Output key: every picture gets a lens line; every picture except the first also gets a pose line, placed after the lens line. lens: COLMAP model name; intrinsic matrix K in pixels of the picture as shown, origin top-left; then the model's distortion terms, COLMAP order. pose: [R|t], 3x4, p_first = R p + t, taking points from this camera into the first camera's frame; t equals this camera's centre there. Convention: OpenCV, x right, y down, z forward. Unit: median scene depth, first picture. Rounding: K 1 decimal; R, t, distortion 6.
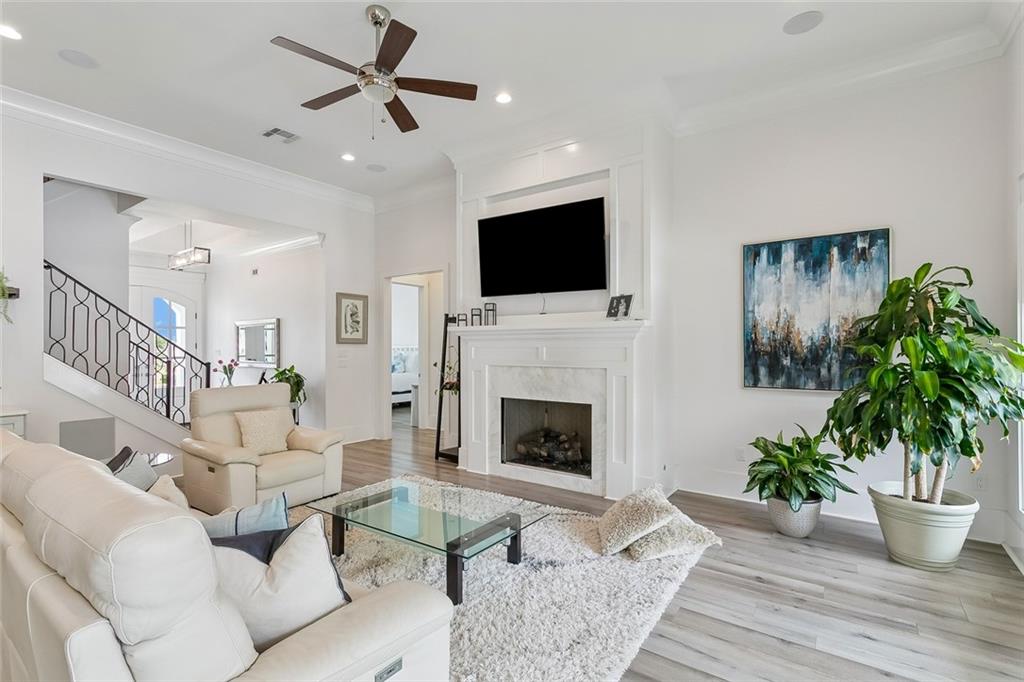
lens RADIAL K [[485.1, 0, 504.9], [0, 485.1, 343.1], [0, 0, 1]] dist [0.001416, 0.000997]
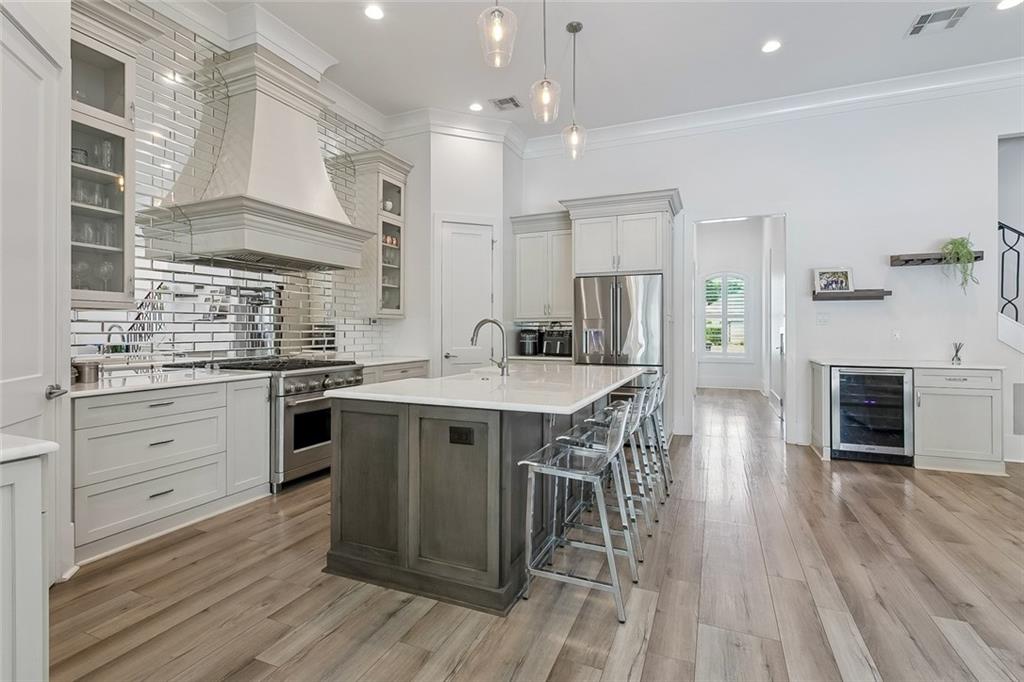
lens RADIAL K [[485.1, 0, 503.7], [0, 485.1, 328.1], [0, 0, 1]] dist [0.001416, 0.000997]
pose [[0.211944, 0.000963, -0.977281, -0.152106], [0.004808, 0.999986, 0.002028, 0.038837], [0.977270, -0.005129, 0.211937, -0.196824]]
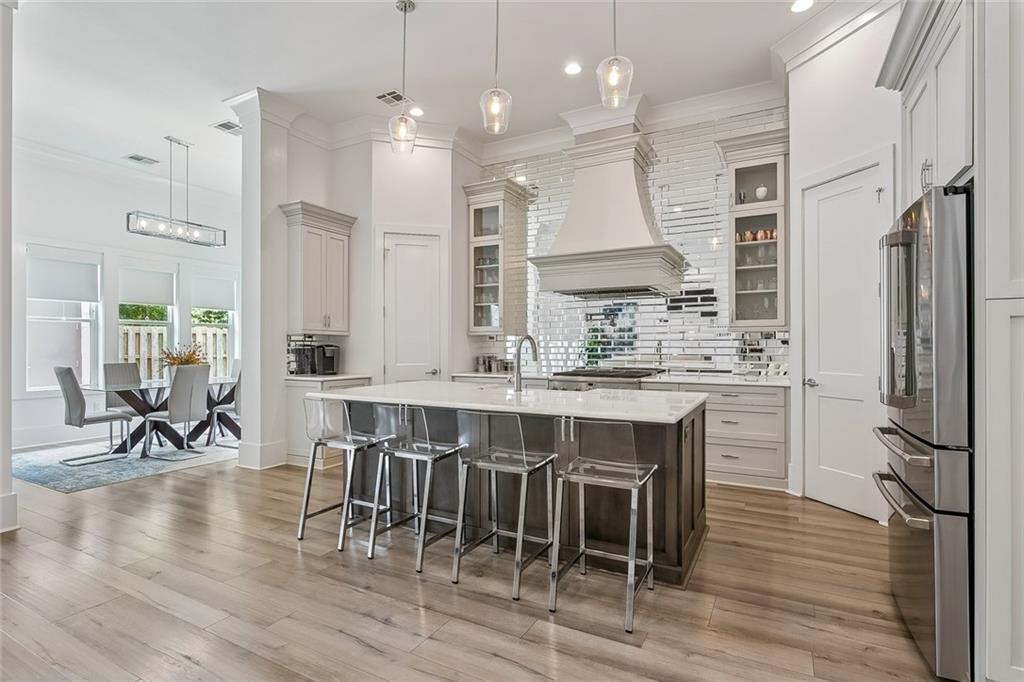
lens RADIAL K [[508.6, 0, 508.2], [0, 508.6, 342.9], [0, 0, 1]] dist [-0.000761, 0.000330]
pose [[-0.991262, 0.003437, -0.131862, -0.683517], [0.004842, 0.999935, -0.010337, 0.045882], [0.131817, -0.010885, -0.991214, 0.627313]]
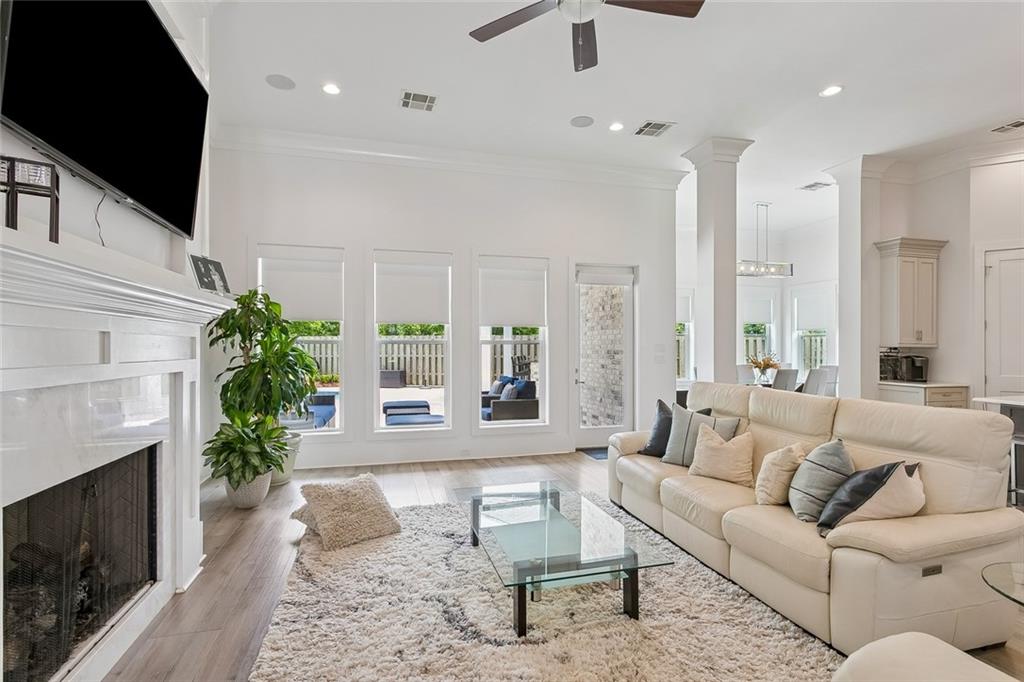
lens RADIAL K [[485.1, 0, 506.0], [0, 485.1, 346.1], [0, 0, 1]] dist [0.001416, 0.000997]
pose [[-0.776193, 0.002775, 0.630489, -0.416974], [-0.002934, 0.999964, -0.008013, 0.025641], [-0.630489, -0.008069, -0.776156, 1.060455]]
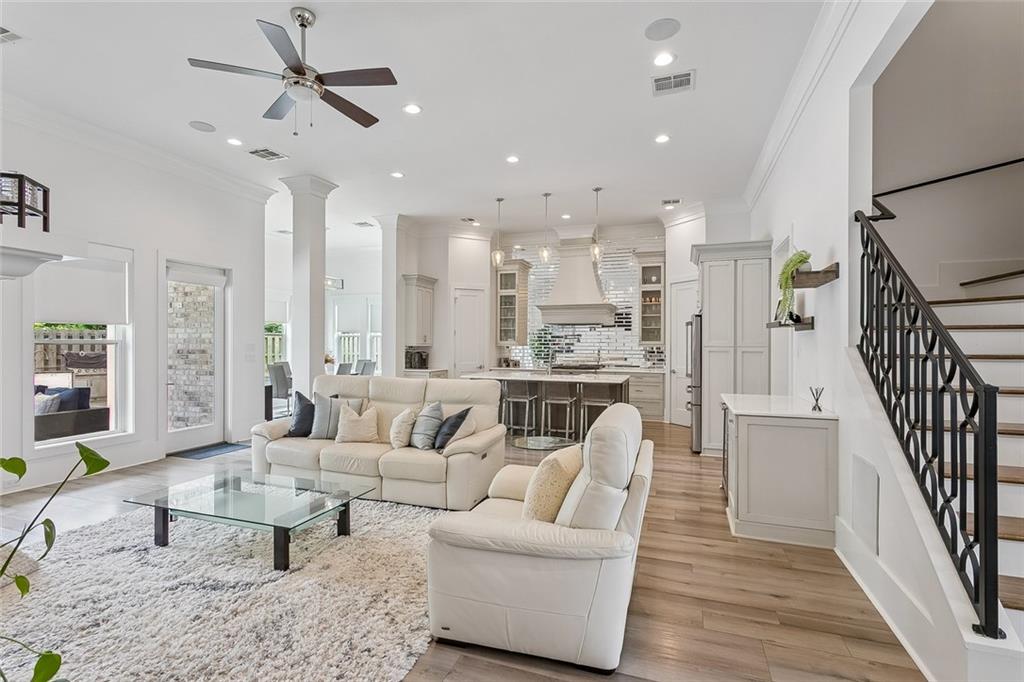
lens RADIAL K [[485.1, 0, 512.0], [0, 485.1, 342.8], [0, 0, 1]] dist [0.001416, 0.000997]
pose [[-0.957834, -0.001626, -0.287319, -0.244931], [0.000523, 0.999972, -0.007404, 0.016490], [0.287323, -0.007242, -0.957806, 1.340025]]
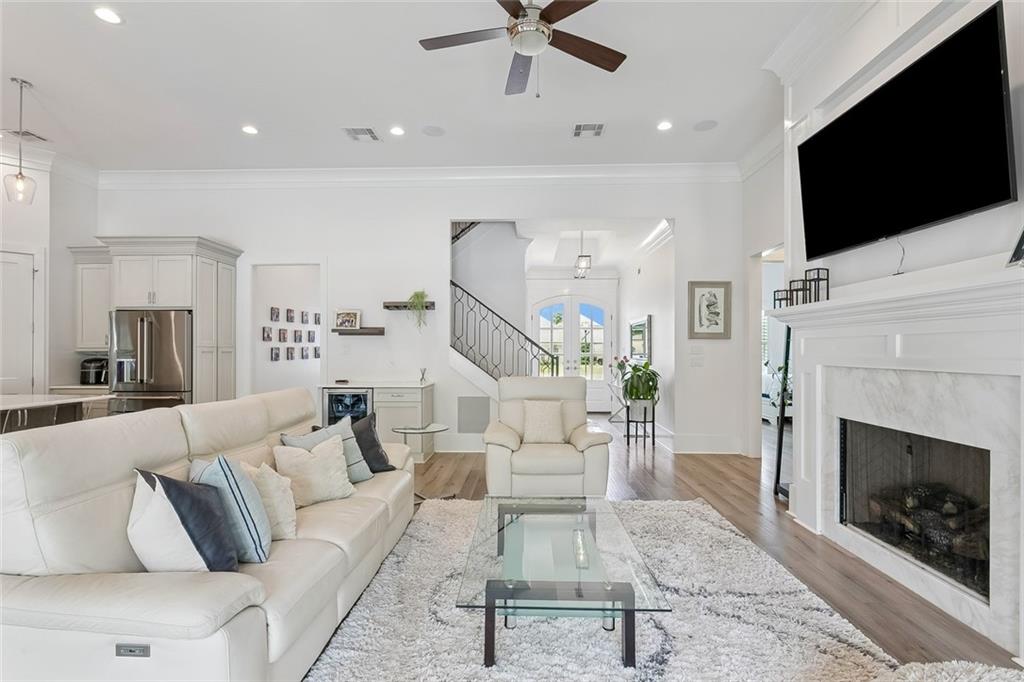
lens RADIAL K [[485.1, 0, 507.7], [0, 485.1, 346.2], [0, 0, 1]] dist [0.001416, 0.000997]
pose [[0.557251, -0.004695, -0.830331, 0.279586], [0.004249, 0.999987, -0.002803, 0.020832], [0.830333, -0.001966, 0.557263, 0.305191]]
